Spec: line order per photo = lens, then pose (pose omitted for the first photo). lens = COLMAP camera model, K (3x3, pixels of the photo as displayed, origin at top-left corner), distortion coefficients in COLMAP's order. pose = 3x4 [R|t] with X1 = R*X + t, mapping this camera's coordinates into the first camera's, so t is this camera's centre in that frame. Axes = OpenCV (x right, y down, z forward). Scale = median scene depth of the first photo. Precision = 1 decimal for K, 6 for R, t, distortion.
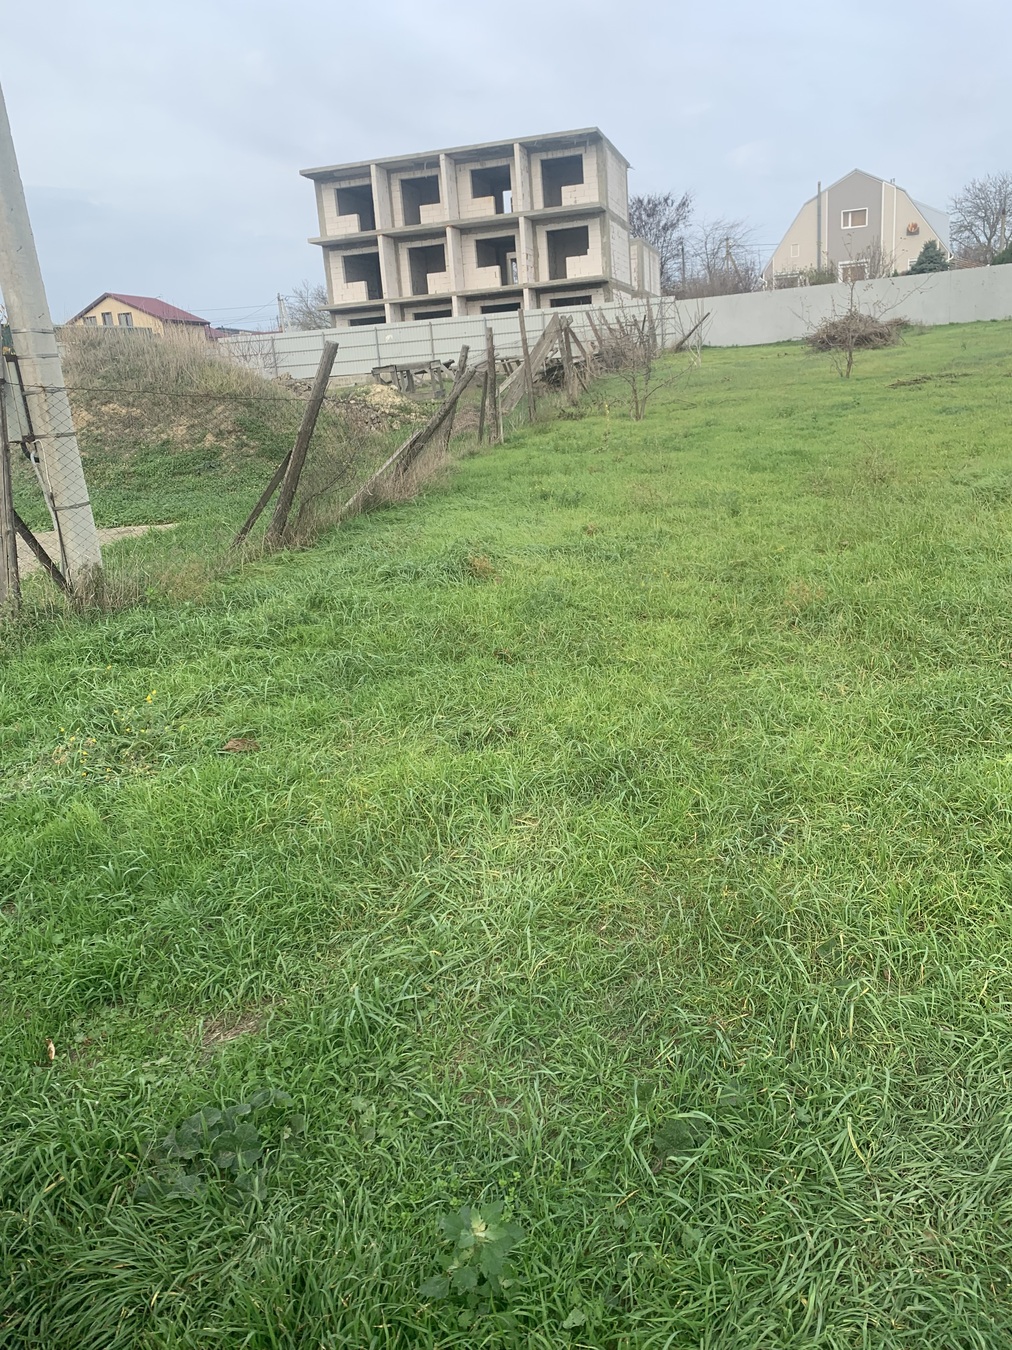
lens RADIAL K [[1079.3, 0, 506.0], [0, 1079.3, 675.0], [0, 0, 1]] dist [0.009827, 0.015925]
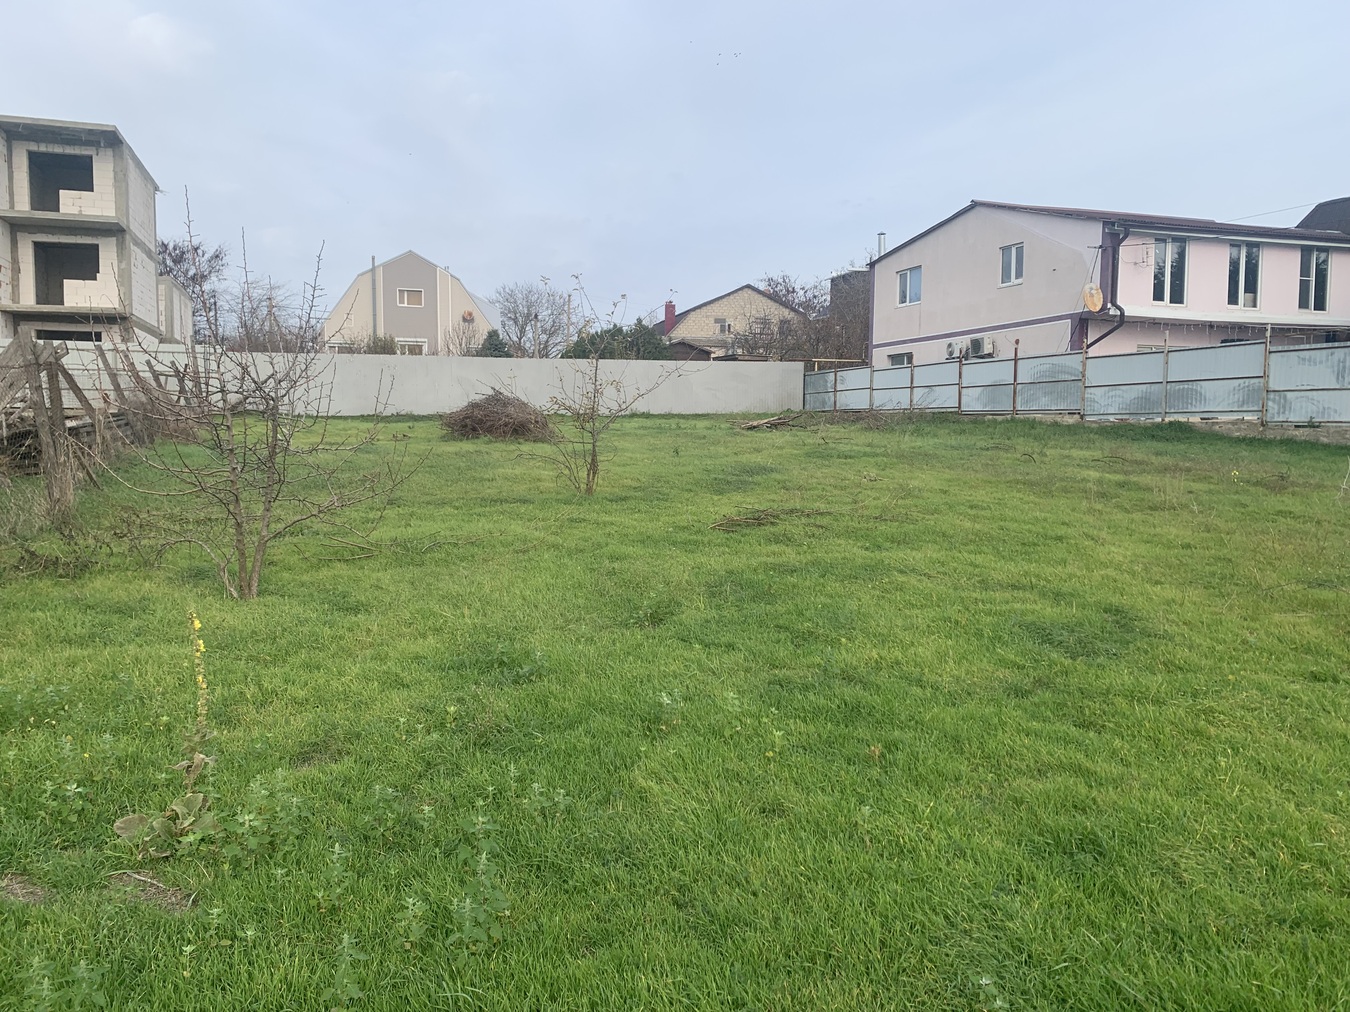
lens RADIAL K [[1079.3, 0, 675.0], [0, 1079.3, 506.0], [0, 0, 1]] dist [0.009827, 0.015925]
pose [[0.840685, 0.044954, 0.539655, 0.013271], [0.070936, 0.978820, -0.192043, -0.060711], [-0.536858, 0.199729, 0.819690, 0.194593]]
